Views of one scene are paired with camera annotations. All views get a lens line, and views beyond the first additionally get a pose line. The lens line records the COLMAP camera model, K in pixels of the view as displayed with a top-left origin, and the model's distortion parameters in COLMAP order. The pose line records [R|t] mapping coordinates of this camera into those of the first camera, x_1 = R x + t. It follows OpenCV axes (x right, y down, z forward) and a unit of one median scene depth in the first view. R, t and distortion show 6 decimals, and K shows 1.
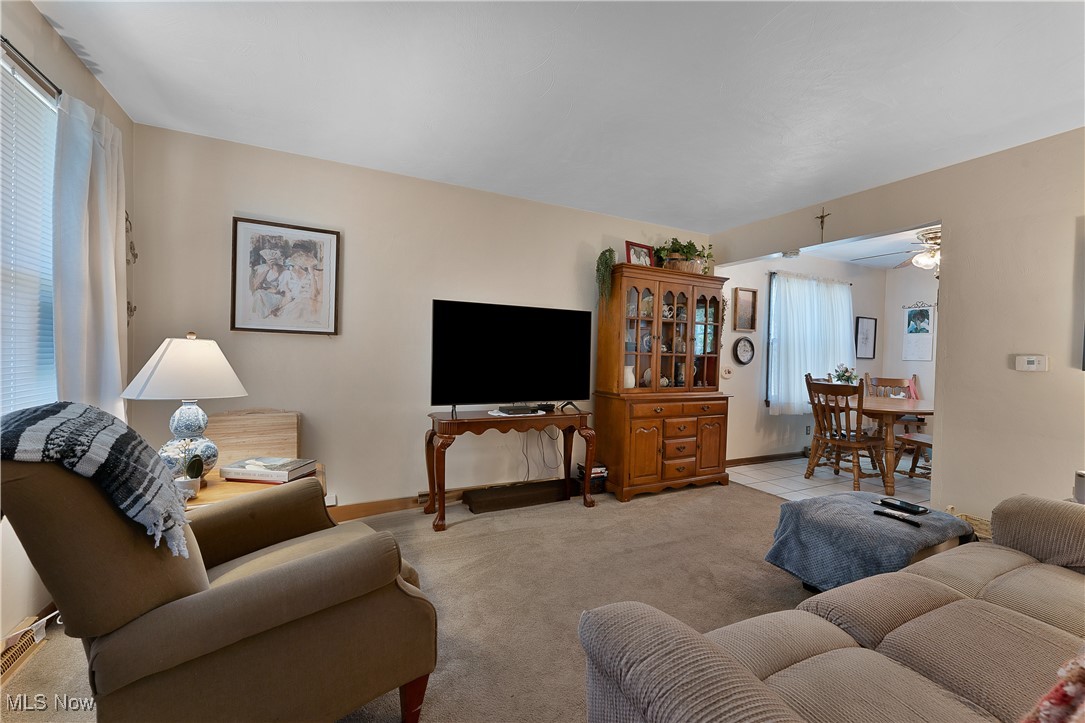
lens RADIAL K [[446.9, 0, 542.6], [0, 446.9, 361.3], [0, 0, 1]] dist [-0.001014, -0.000672]
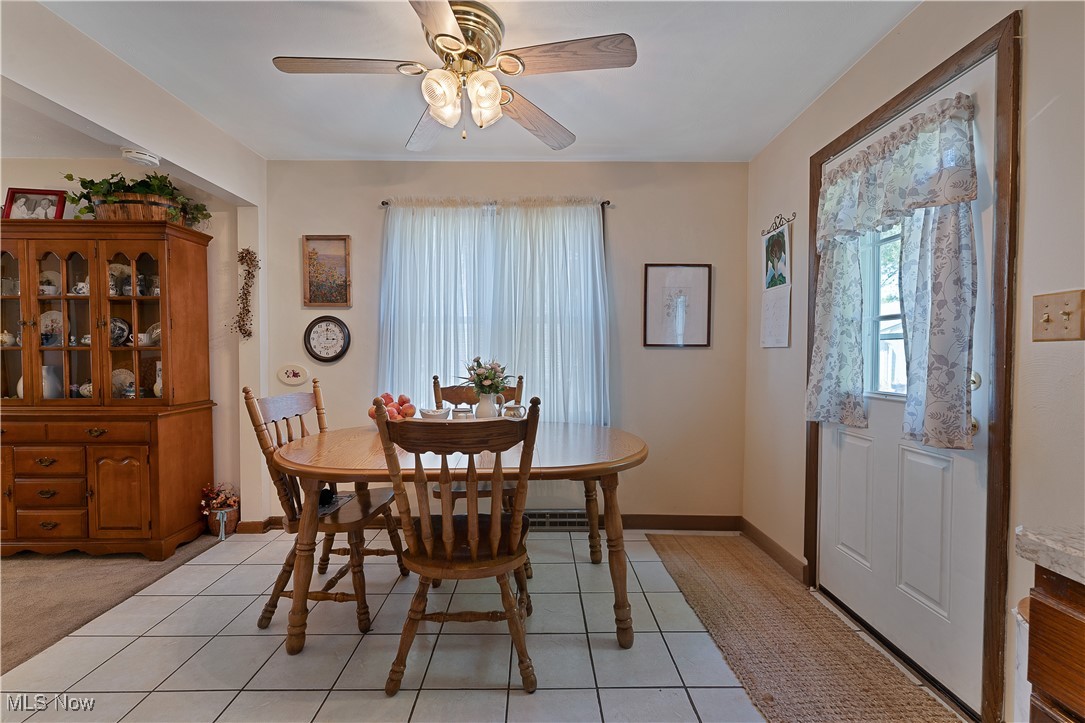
lens RADIAL K [[446.9, 0, 543.2], [0, 446.9, 363.5], [0, 0, 1]] dist [-0.001014, -0.000672]
pose [[0.900677, -0.014113, -0.434259, 1.102165], [0.014406, 0.999893, -0.002616, 0.017407], [0.434250, -0.003900, 0.900784, 0.653461]]
